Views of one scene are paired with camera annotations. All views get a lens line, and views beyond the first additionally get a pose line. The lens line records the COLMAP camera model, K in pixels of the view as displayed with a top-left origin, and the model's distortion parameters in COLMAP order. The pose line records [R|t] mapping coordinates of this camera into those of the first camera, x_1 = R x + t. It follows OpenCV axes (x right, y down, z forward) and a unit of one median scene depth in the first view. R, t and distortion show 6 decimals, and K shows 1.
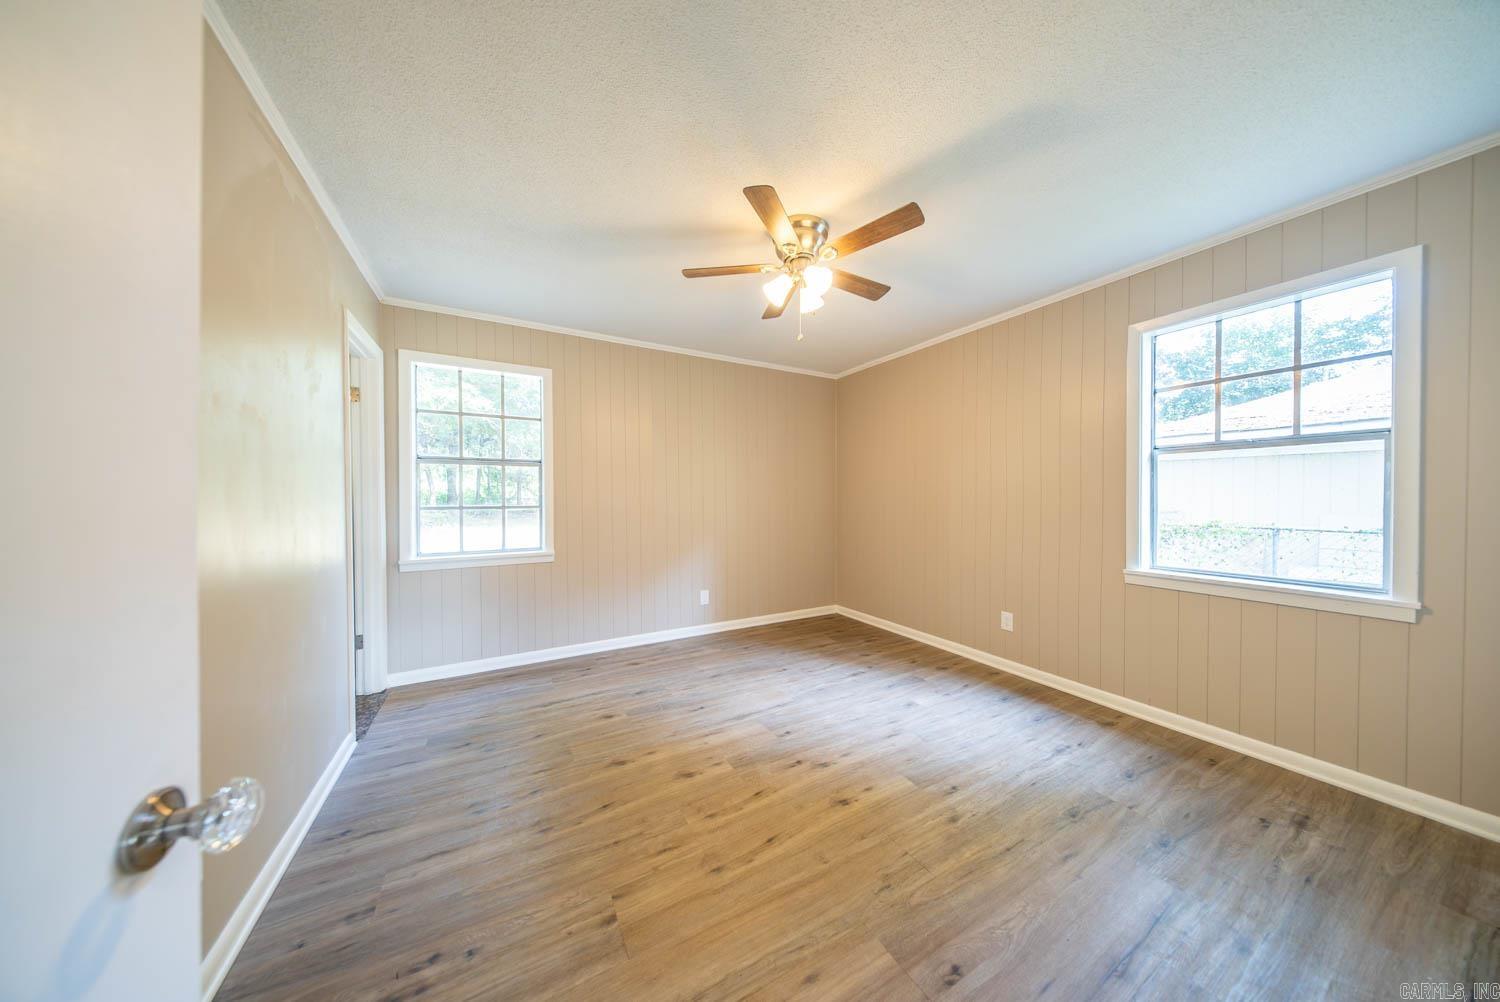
lens RADIAL K [[441.3, 0, 747.8], [0, 441.3, 501.2], [0, 0, 1]] dist [0.008557, -0.004032]
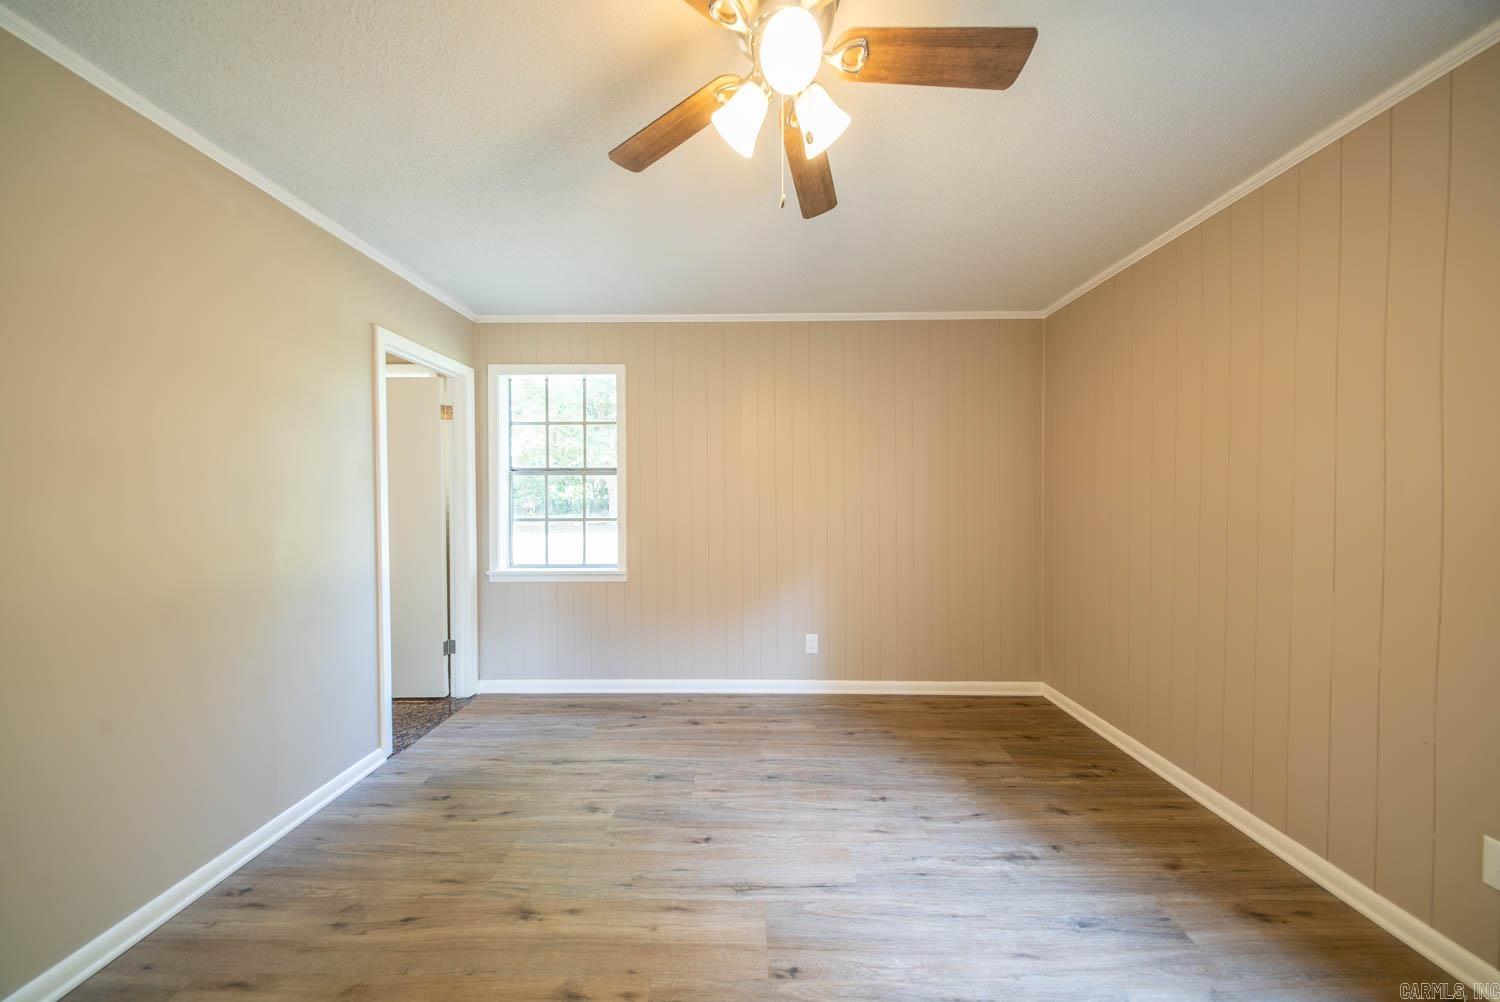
lens RADIAL K [[441.3, 0, 747.8], [0, 441.3, 501.2], [0, 0, 1]] dist [0.008557, -0.004032]
pose [[0.866531, 0.003831, -0.499109, 0.242115], [-0.003080, 0.999993, 0.002328, -0.031666], [0.499114, -0.000479, 0.866536, 0.407924]]
